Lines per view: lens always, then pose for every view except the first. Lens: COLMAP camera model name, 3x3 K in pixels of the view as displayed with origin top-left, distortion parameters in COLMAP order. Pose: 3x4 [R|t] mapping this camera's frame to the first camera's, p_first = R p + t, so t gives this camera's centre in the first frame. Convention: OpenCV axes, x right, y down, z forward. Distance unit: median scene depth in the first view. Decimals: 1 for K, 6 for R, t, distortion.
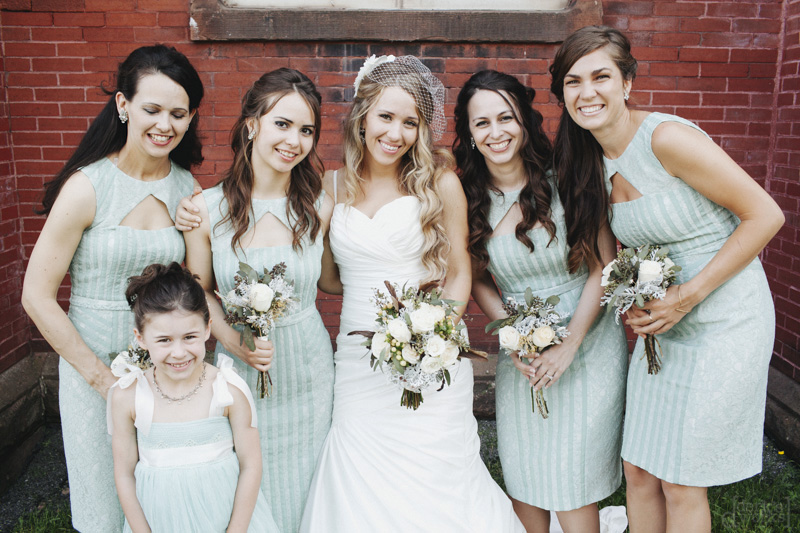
lens RADIAL K [[787.1, 0, 400.0], [0, 787.1, 266.5], [0, 0, 1]] dist [-0.105960, 0.136874]
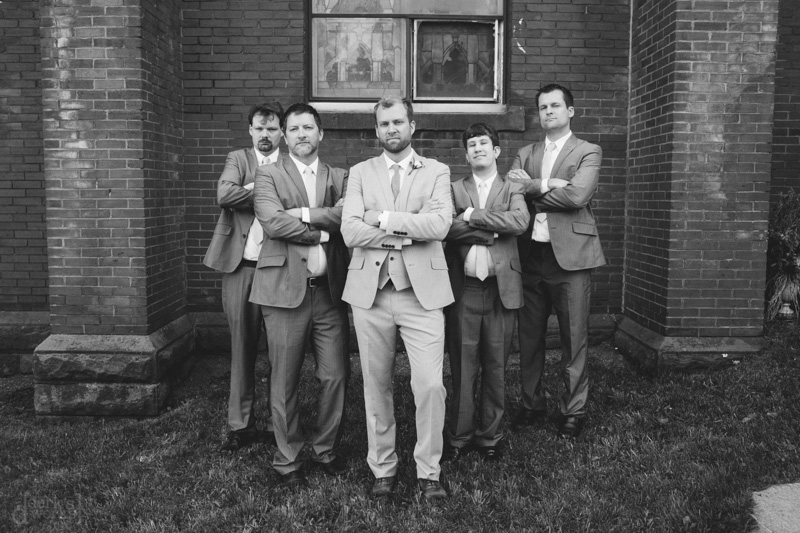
lens RADIAL K [[787.1, 0, 400.0], [0, 787.1, 266.5], [0, 0, 1]] dist [-0.105960, 0.136874]
pose [[0.999959, 0.001670, -0.008947, -0.004587], [-0.002613, 0.994314, -0.106454, 0.203687], [0.008718, 0.106473, 0.994277, -0.720471]]
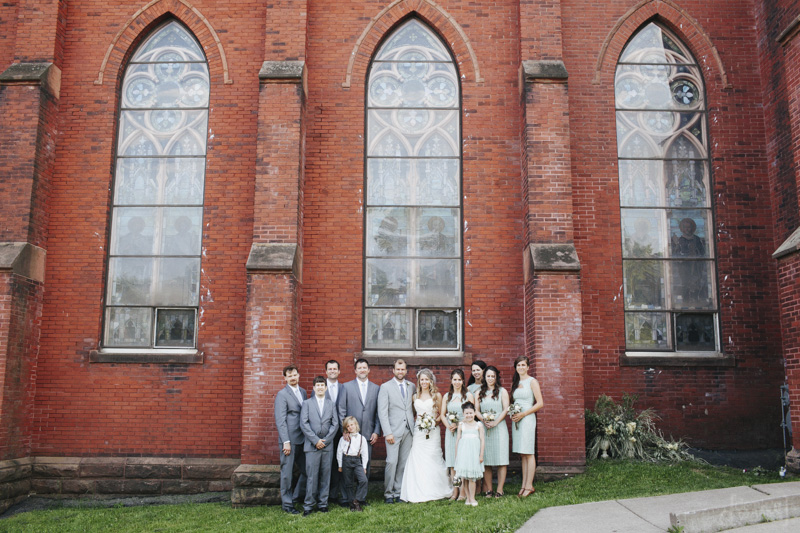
lens RADIAL K [[787.1, 0, 400.0], [0, 787.1, 266.5], [0, 0, 1]] dist [-0.105960, 0.136874]
pose [[0.999615, -0.004252, -0.027409, 0.034833], [-0.005883, 0.933204, -0.359298, 0.559036], [0.027106, 0.359321, 0.932820, -2.423309]]
